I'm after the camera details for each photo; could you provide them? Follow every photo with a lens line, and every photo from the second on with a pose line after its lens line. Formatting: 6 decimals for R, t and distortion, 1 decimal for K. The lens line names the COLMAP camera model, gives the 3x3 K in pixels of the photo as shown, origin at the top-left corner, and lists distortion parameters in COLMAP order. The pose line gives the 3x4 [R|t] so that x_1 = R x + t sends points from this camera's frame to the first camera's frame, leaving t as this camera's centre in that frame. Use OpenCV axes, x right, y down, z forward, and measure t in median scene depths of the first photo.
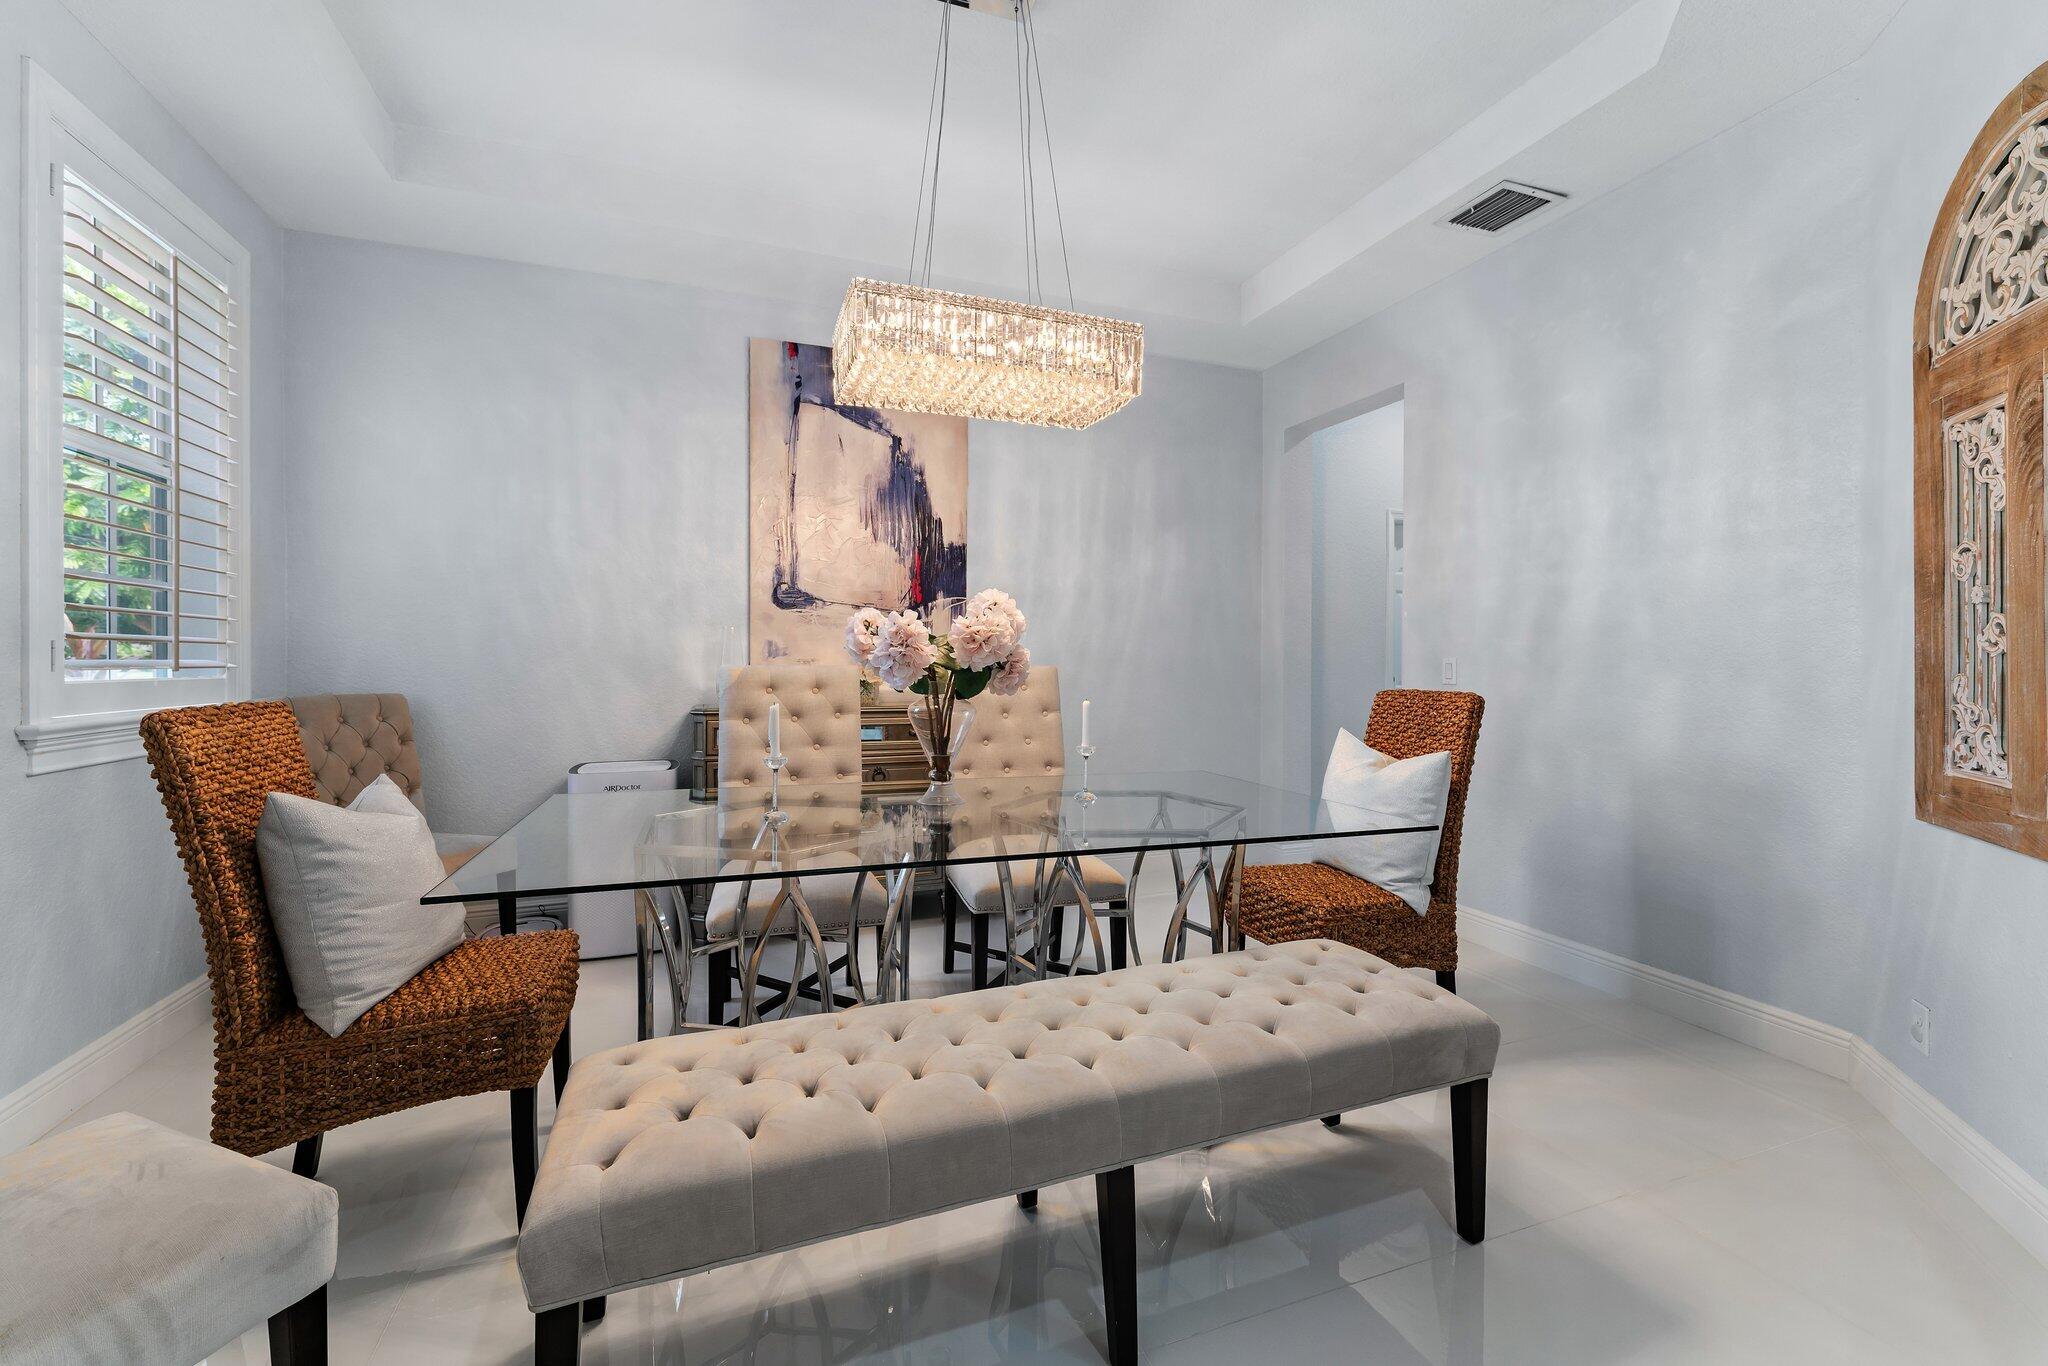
lens RADIAL K [[816.1, 0, 1024.0], [0, 816.1, 683.0], [0, 0, 1]] dist [0.002227, -0.000333]
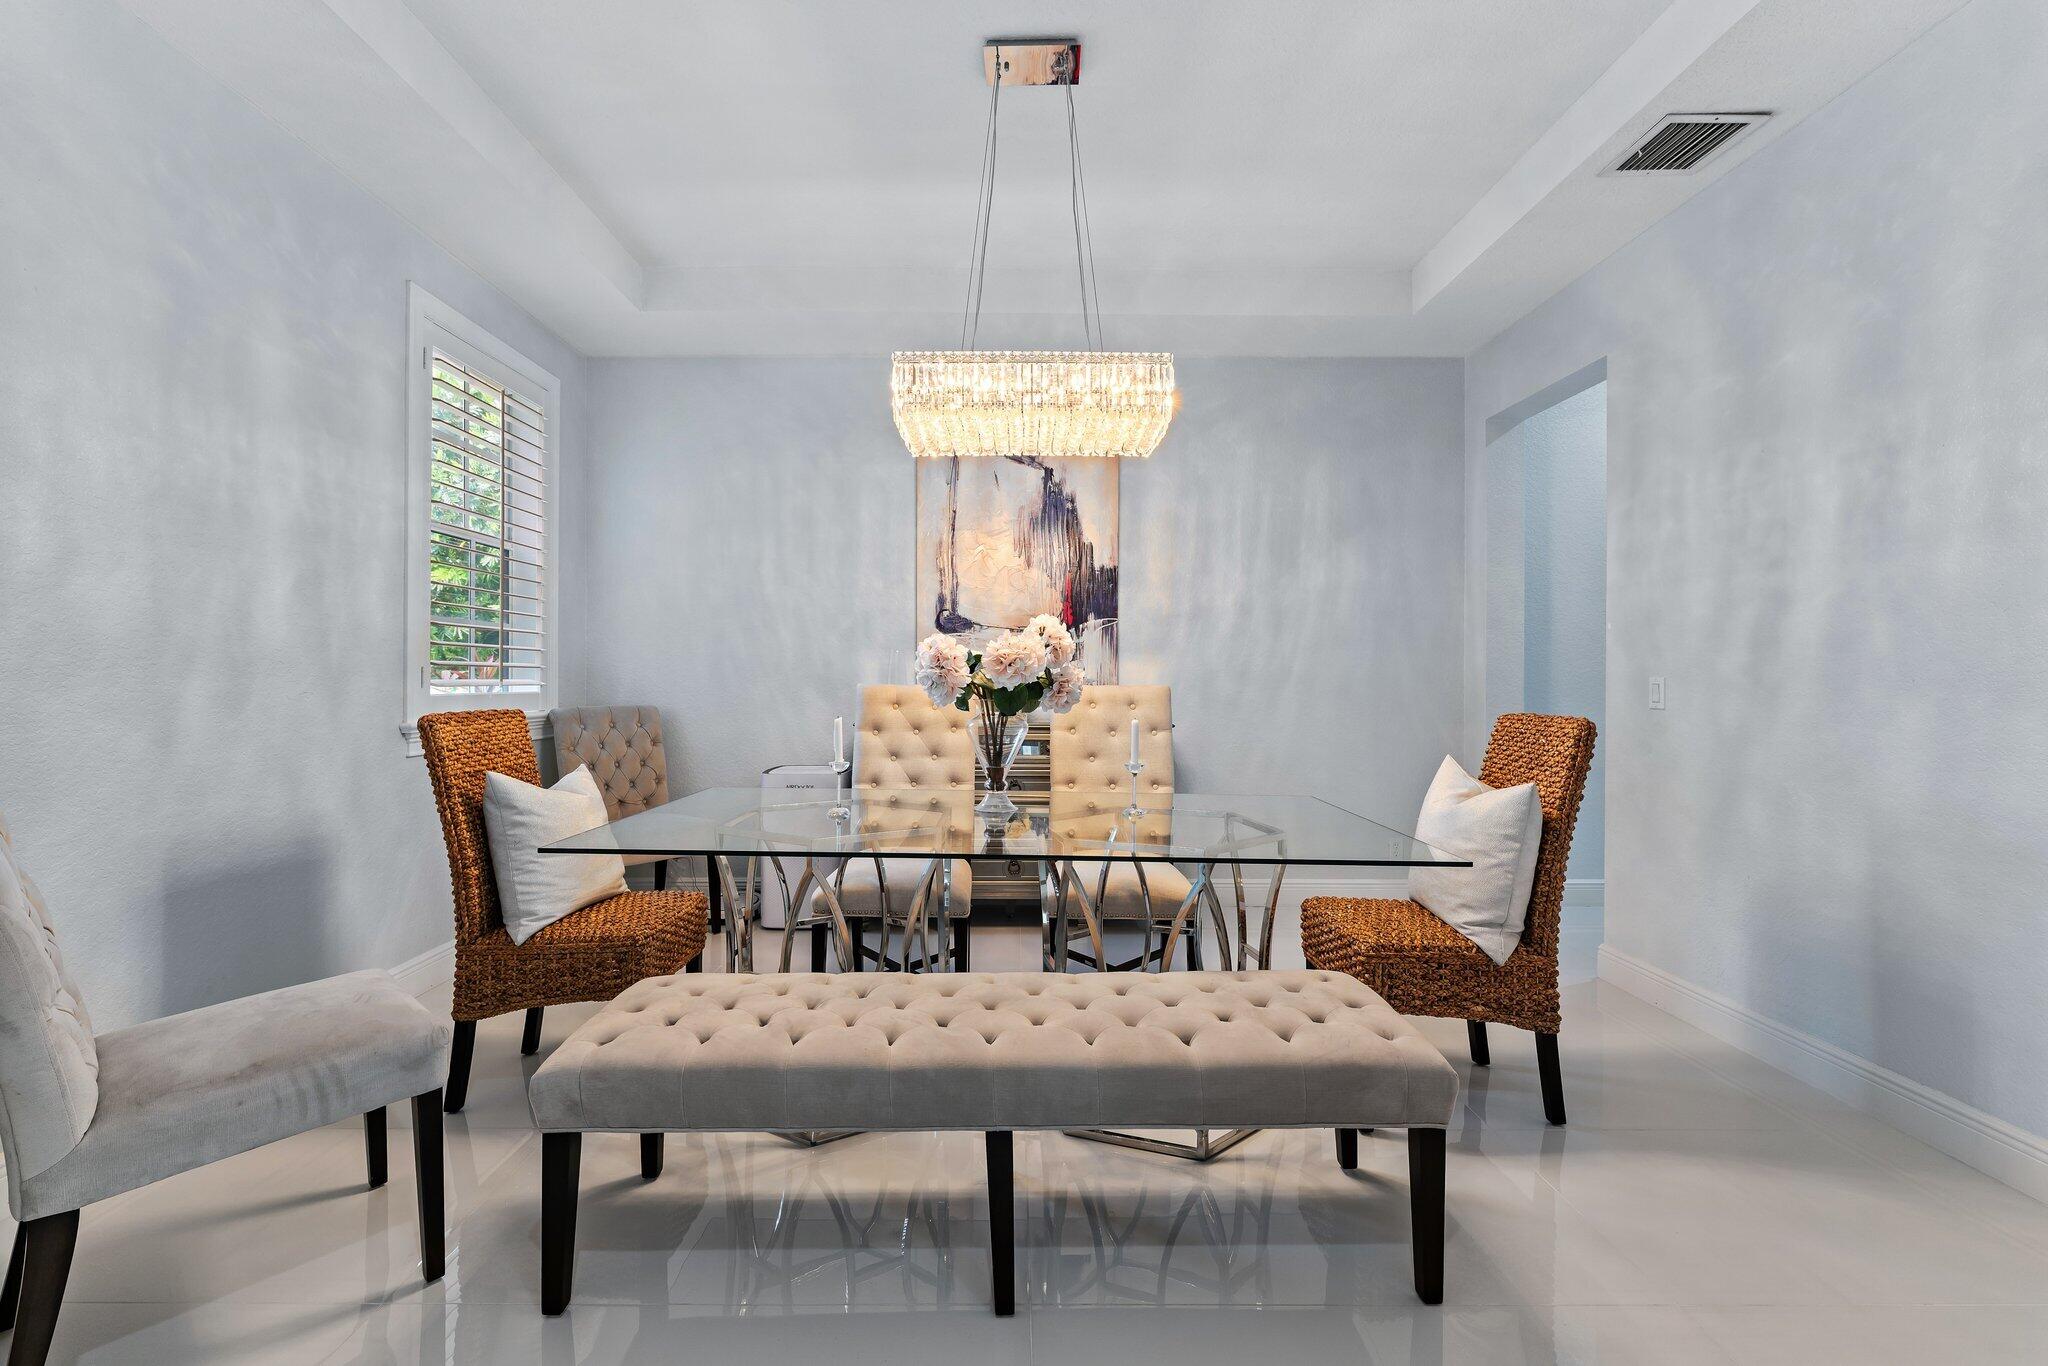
lens RADIAL K [[834.7, 0, 1020.0], [0, 834.7, 697.5], [0, 0, 1]] dist [-0.002657, -0.000156]
pose [[0.939374, 0.007666, -0.342808, 0.258591], [-0.009558, 0.999947, -0.003828, -0.000560], [0.342761, 0.006873, 0.939398, -0.036691]]
